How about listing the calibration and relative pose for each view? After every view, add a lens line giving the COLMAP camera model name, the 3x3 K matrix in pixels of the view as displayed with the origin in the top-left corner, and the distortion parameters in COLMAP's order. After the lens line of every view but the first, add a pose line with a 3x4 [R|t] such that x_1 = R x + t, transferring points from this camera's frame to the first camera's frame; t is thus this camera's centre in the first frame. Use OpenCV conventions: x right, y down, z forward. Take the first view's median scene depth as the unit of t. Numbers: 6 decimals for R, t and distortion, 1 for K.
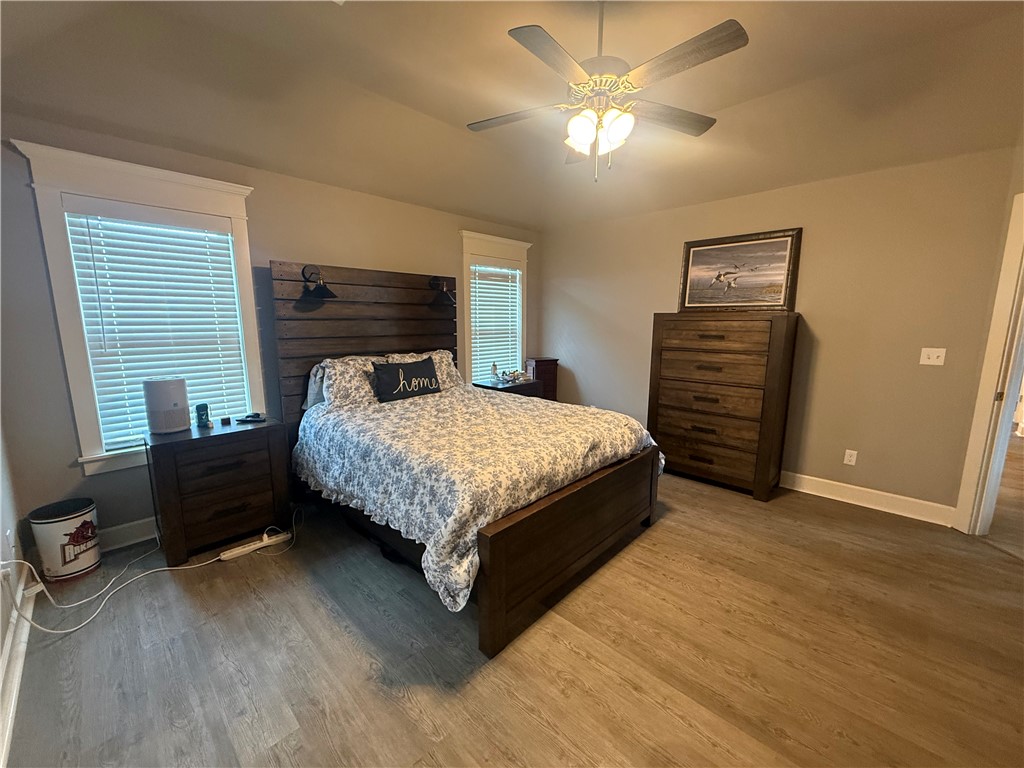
lens RADIAL K [[408.2, 0, 510.2], [0, 408.2, 386.5], [0, 0, 1]] dist [0.004007, 0.000135]
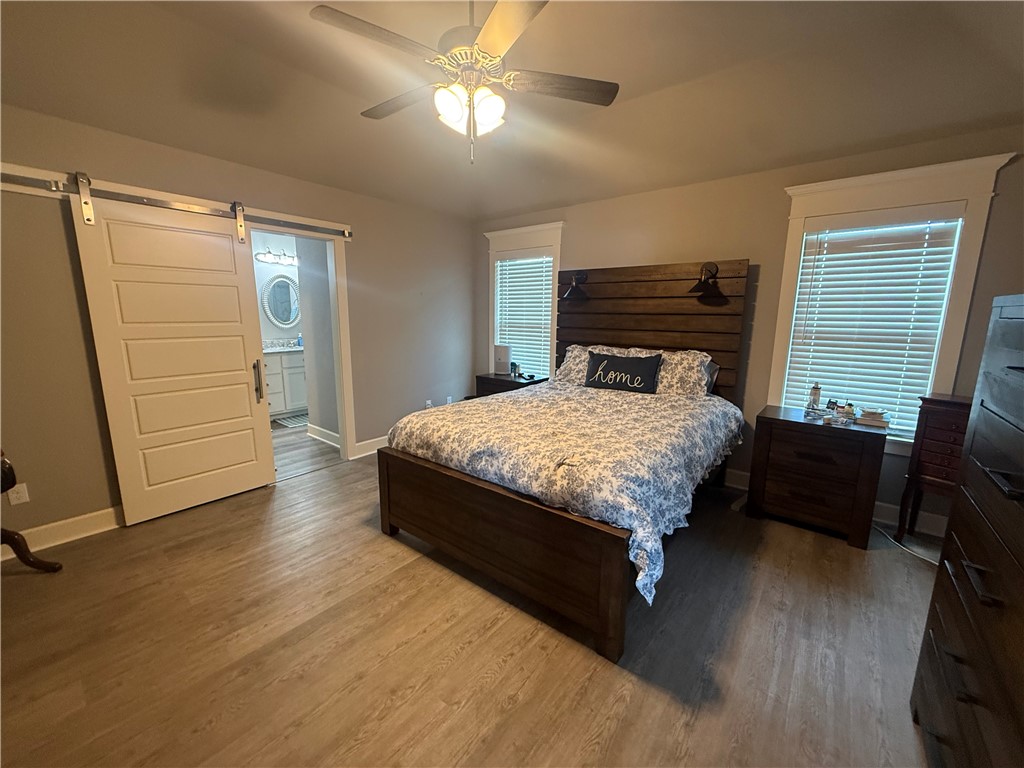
lens RADIAL K [[408.2, 0, 512.7], [0, 408.2, 384.3], [0, 0, 1]] dist [0.004007, 0.000135]
pose [[0.091071, 0.171971, -0.980883, 0.971126], [-0.173177, 0.972704, 0.154458, -0.134269], [0.980671, 0.155800, 0.118367, 0.837966]]
